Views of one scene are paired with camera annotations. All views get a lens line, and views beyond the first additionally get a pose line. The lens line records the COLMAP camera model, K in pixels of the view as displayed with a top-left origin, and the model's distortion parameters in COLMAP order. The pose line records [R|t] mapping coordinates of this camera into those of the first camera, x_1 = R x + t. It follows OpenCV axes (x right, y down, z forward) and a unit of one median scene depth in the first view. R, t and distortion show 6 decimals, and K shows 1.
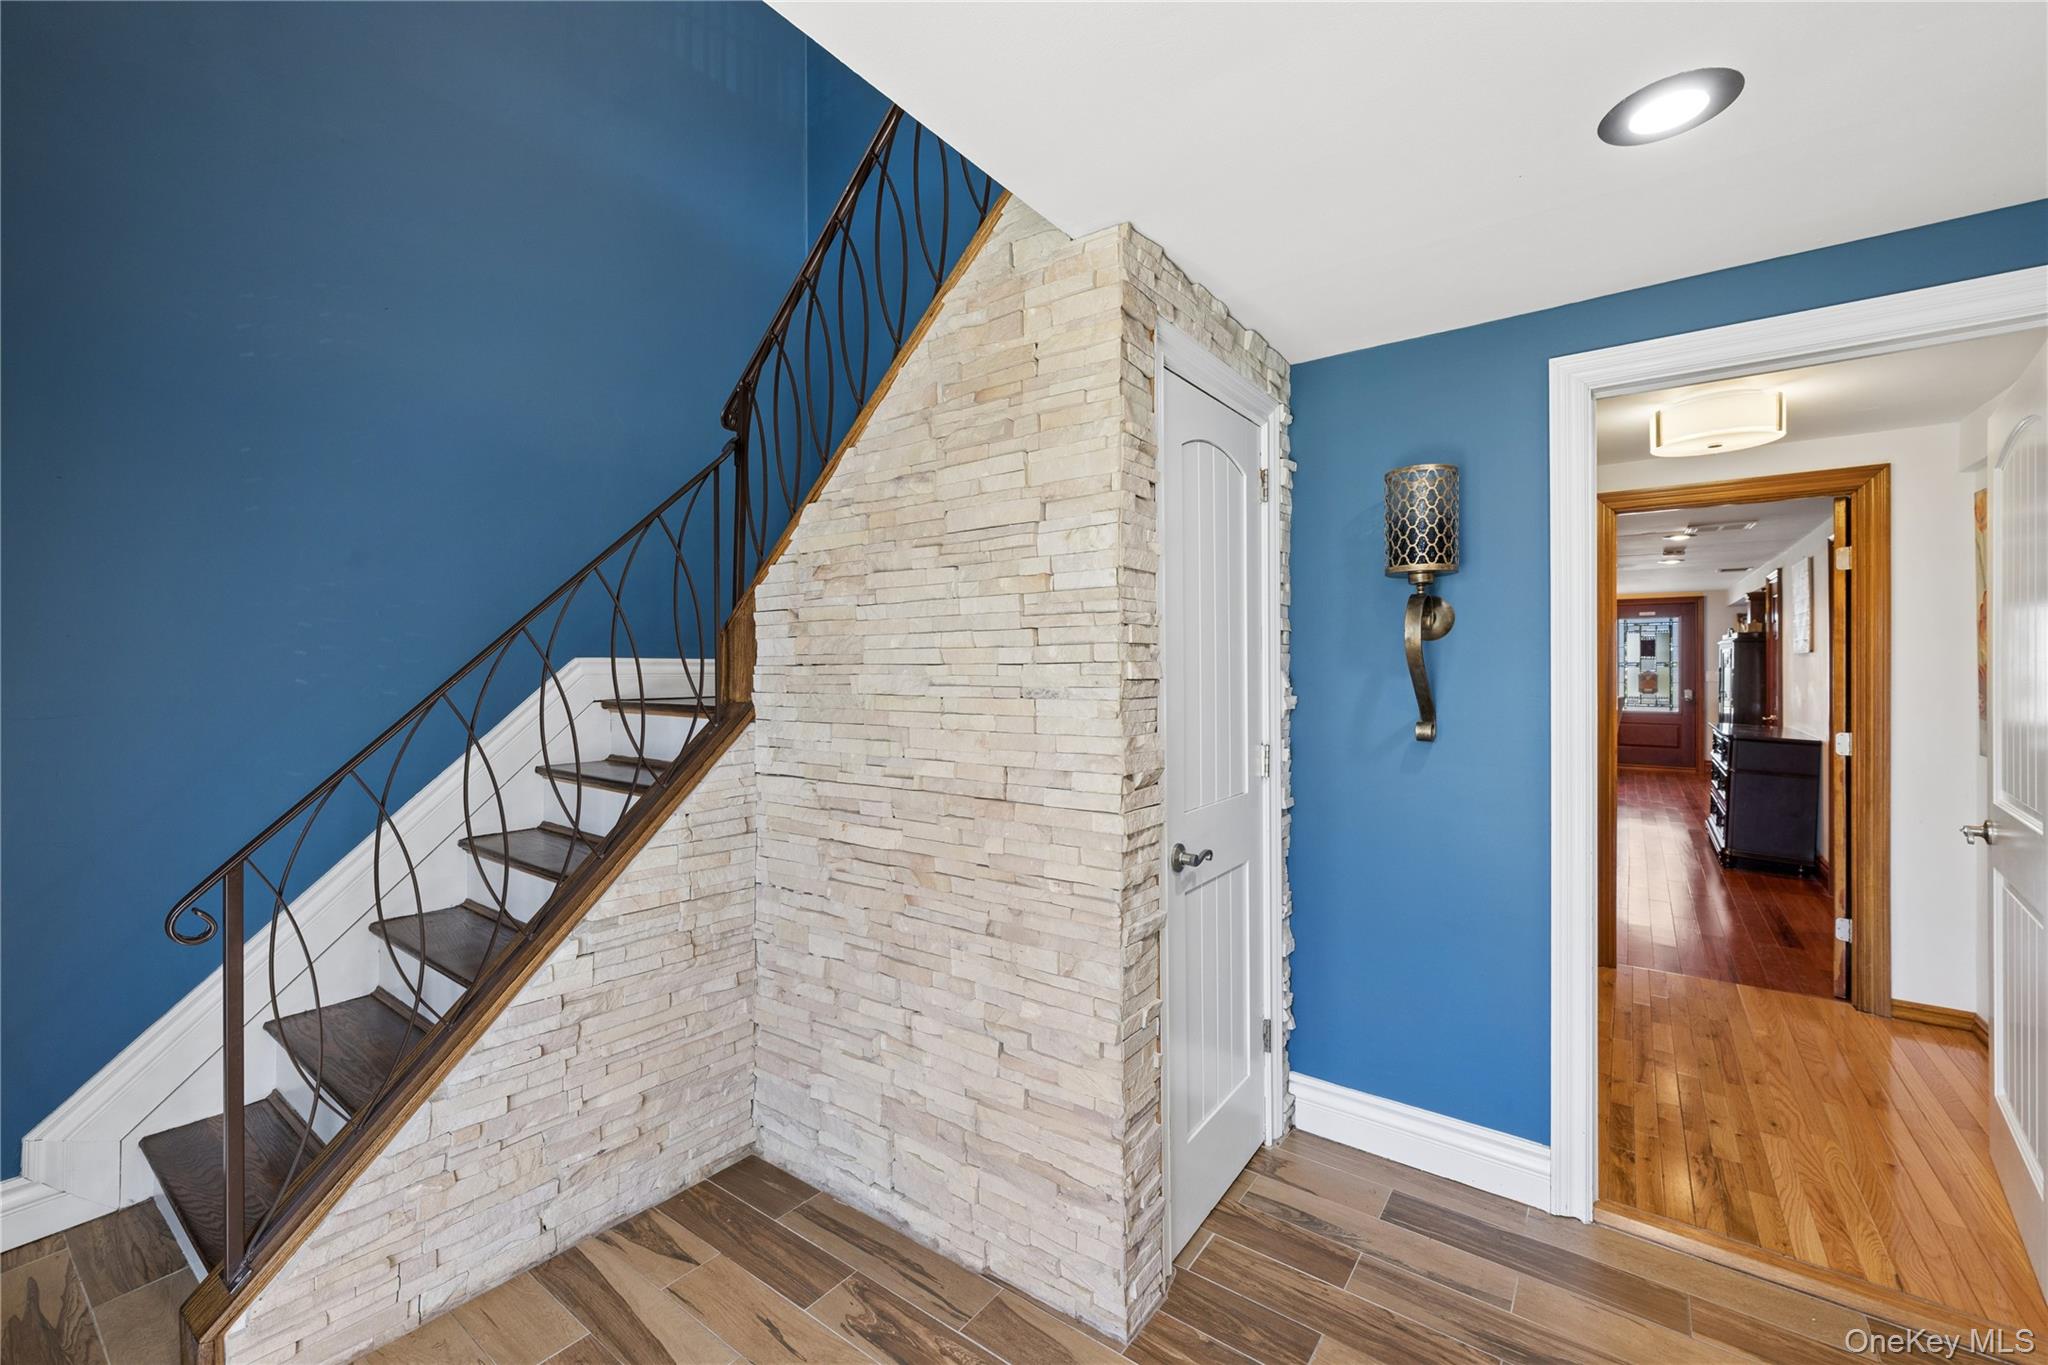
lens RADIAL K [[843.5, 0, 1014.4], [0, 843.5, 672.4], [0, 0, 1]] dist [0.002045, 0.000179]
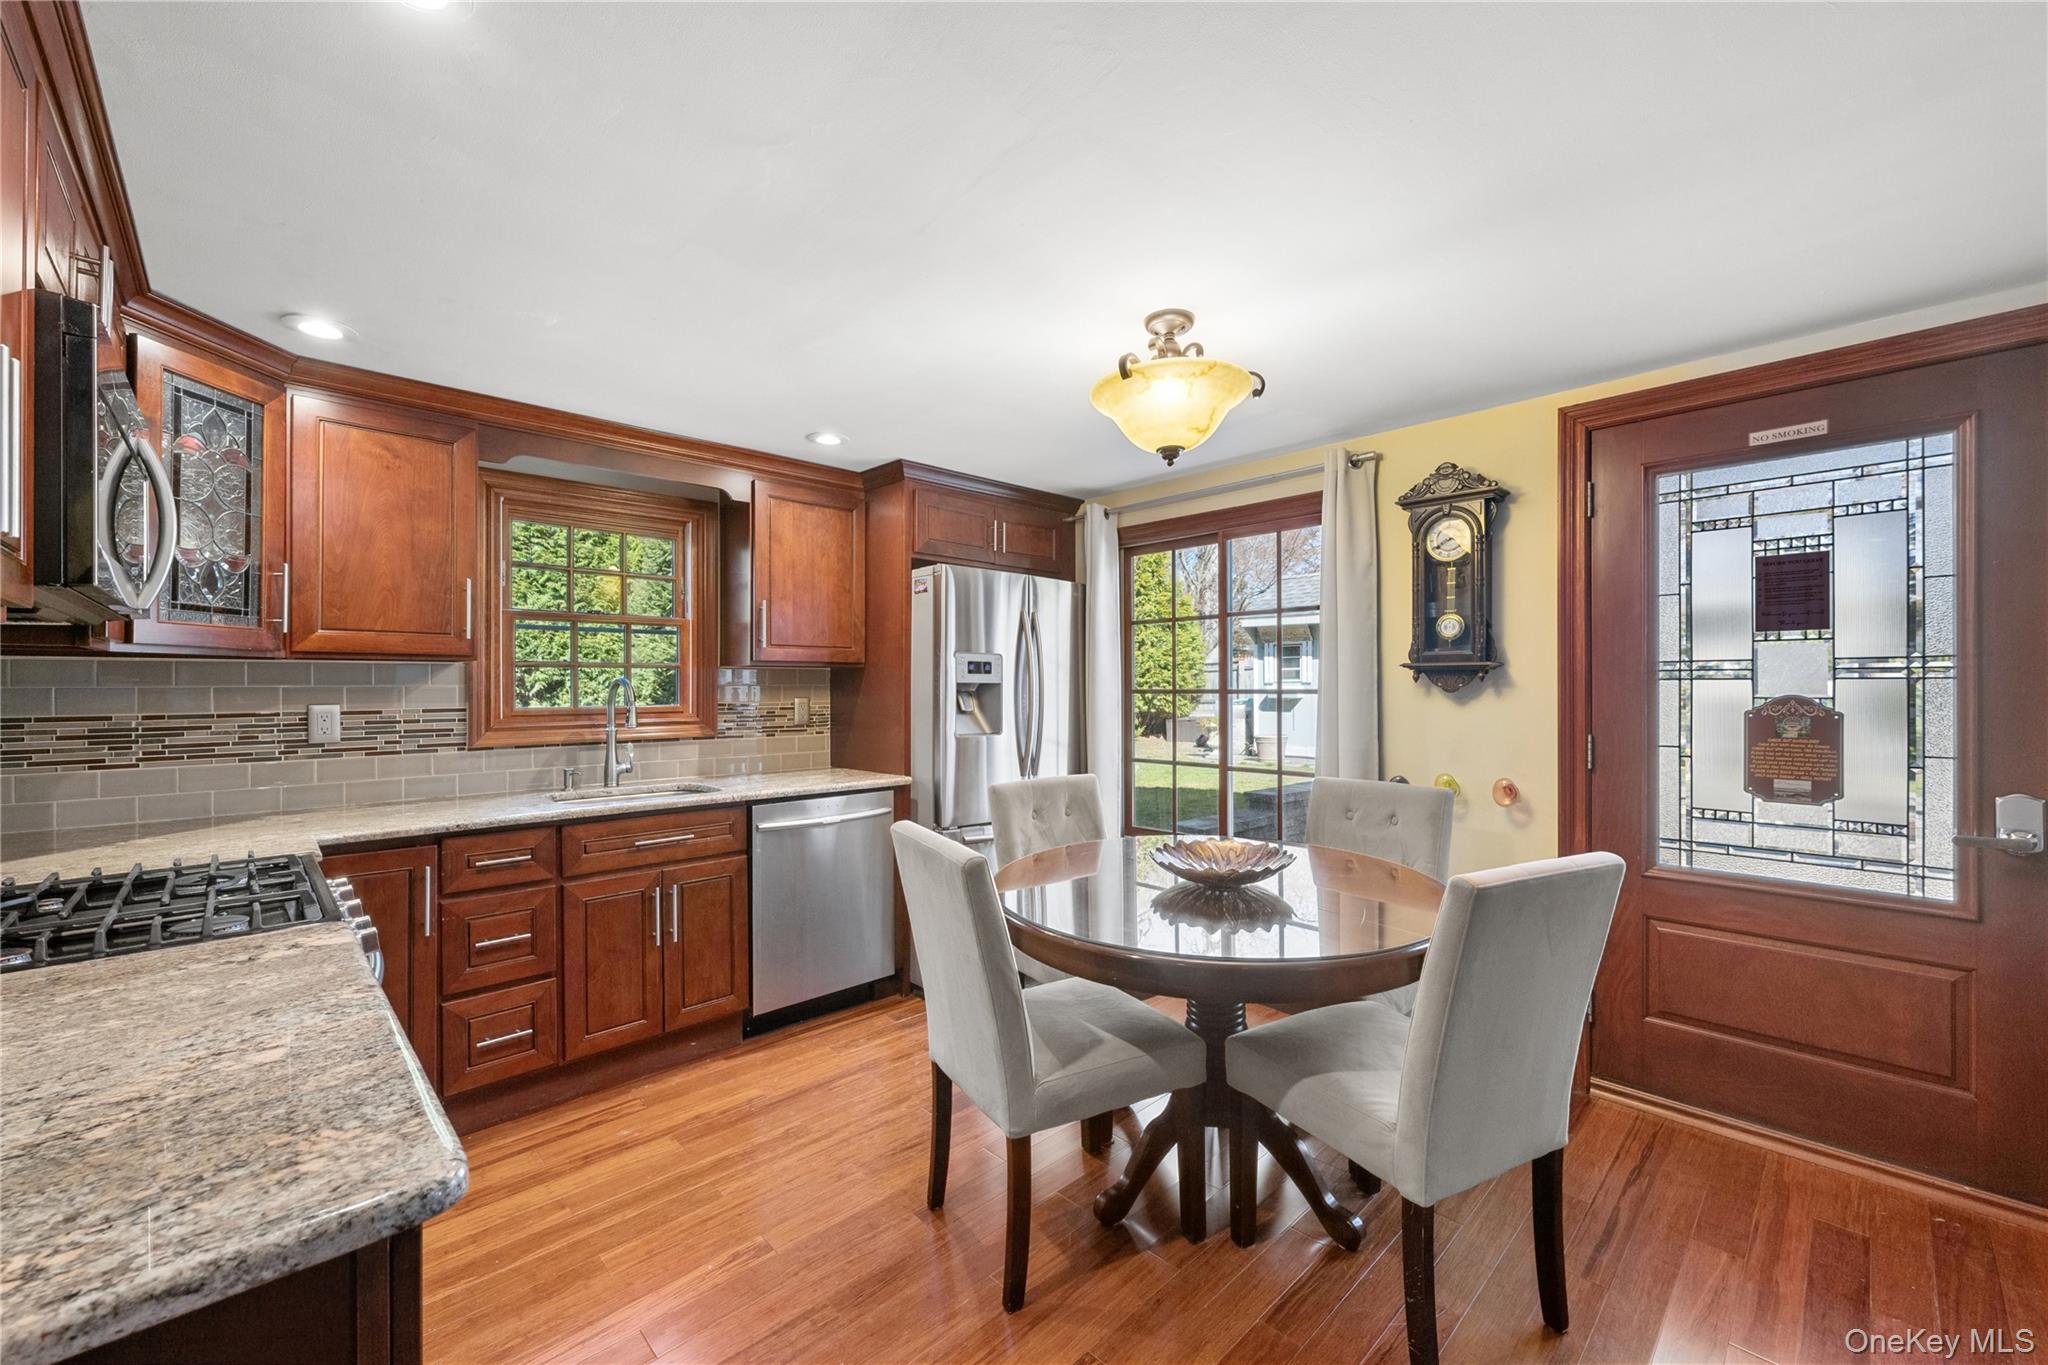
lens RADIAL K [[826.3, 0, 1018.8], [0, 826.3, 701.5], [0, 0, 1]] dist [0.000632, -0.000277]
pose [[0.983968, 0.003897, -0.178302, 0.591671], [-0.004698, 0.999981, -0.004070, 0.001771], [0.178283, 0.004843, 0.983967, 0.753359]]
